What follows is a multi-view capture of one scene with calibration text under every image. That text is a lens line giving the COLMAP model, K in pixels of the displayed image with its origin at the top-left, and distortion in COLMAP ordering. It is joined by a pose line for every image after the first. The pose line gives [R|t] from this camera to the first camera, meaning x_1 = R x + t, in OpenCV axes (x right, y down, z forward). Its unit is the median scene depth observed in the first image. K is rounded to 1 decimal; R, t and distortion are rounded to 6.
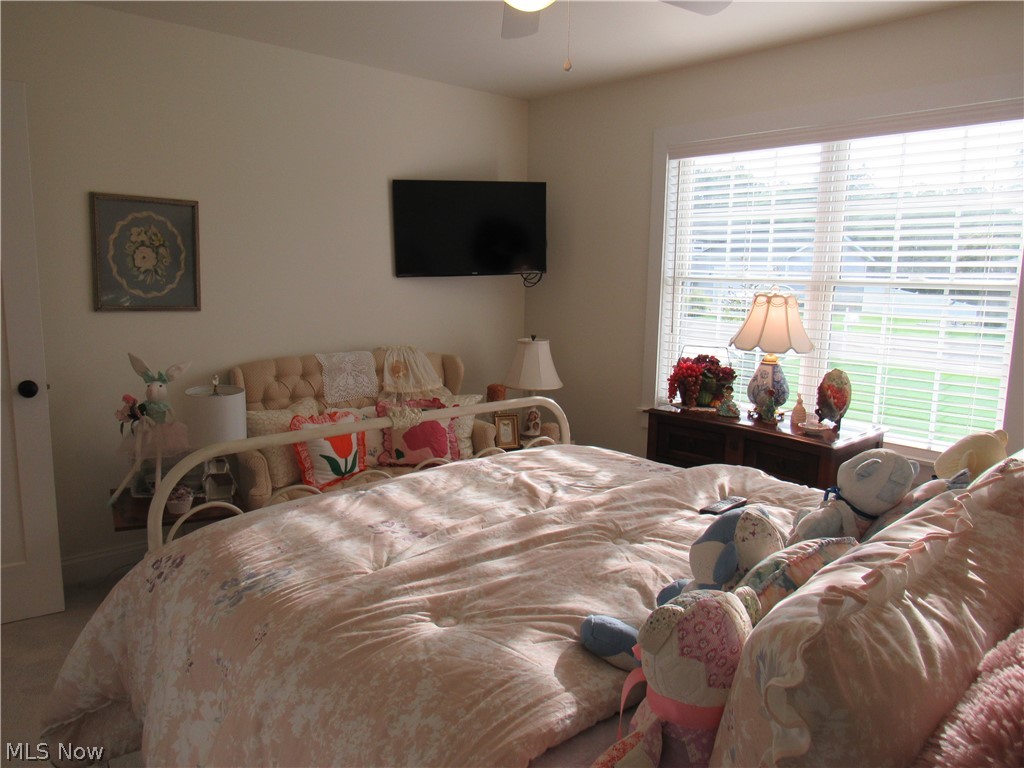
lens RADIAL K [[730.6, 0, 504.3], [0, 730.6, 385.0], [0, 0, 1]] dist [-0.026509, 0.005119]
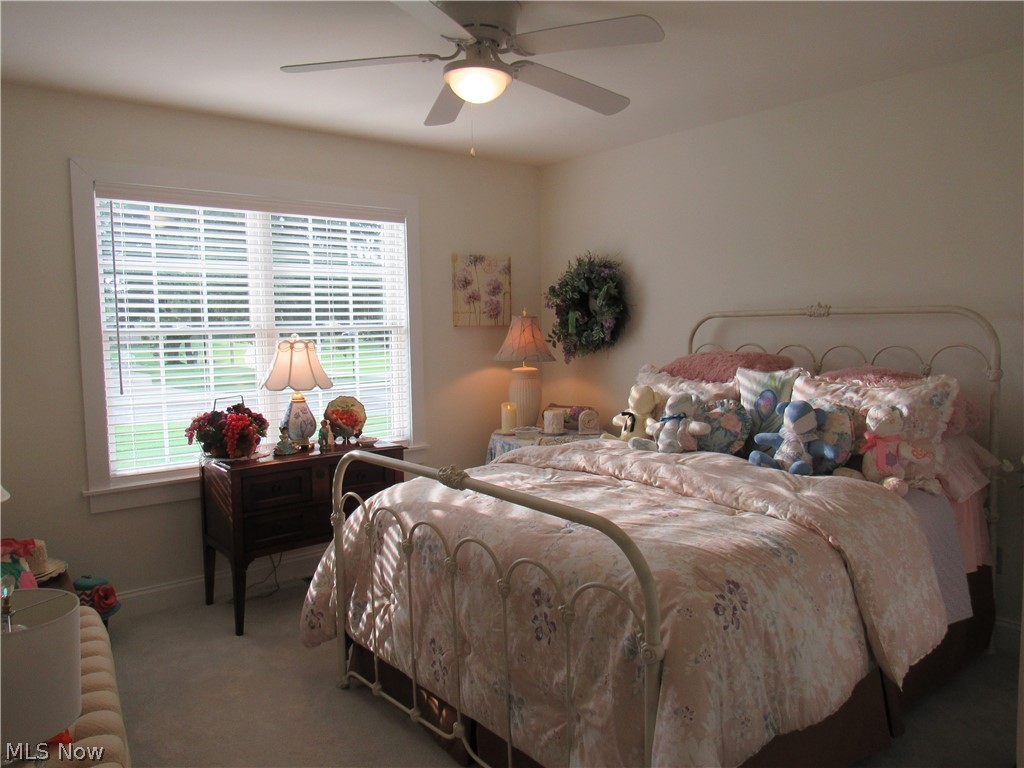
lens RADIAL K [[730.6, 0, 507.2], [0, 730.6, 383.4], [0, 0, 1]] dist [-0.026509, 0.005119]
pose [[0.032579, -0.094851, 0.994958, -0.745173], [0.172117, 0.981147, 0.087898, -0.098678], [-0.984538, 0.168386, 0.048291, 0.608593]]
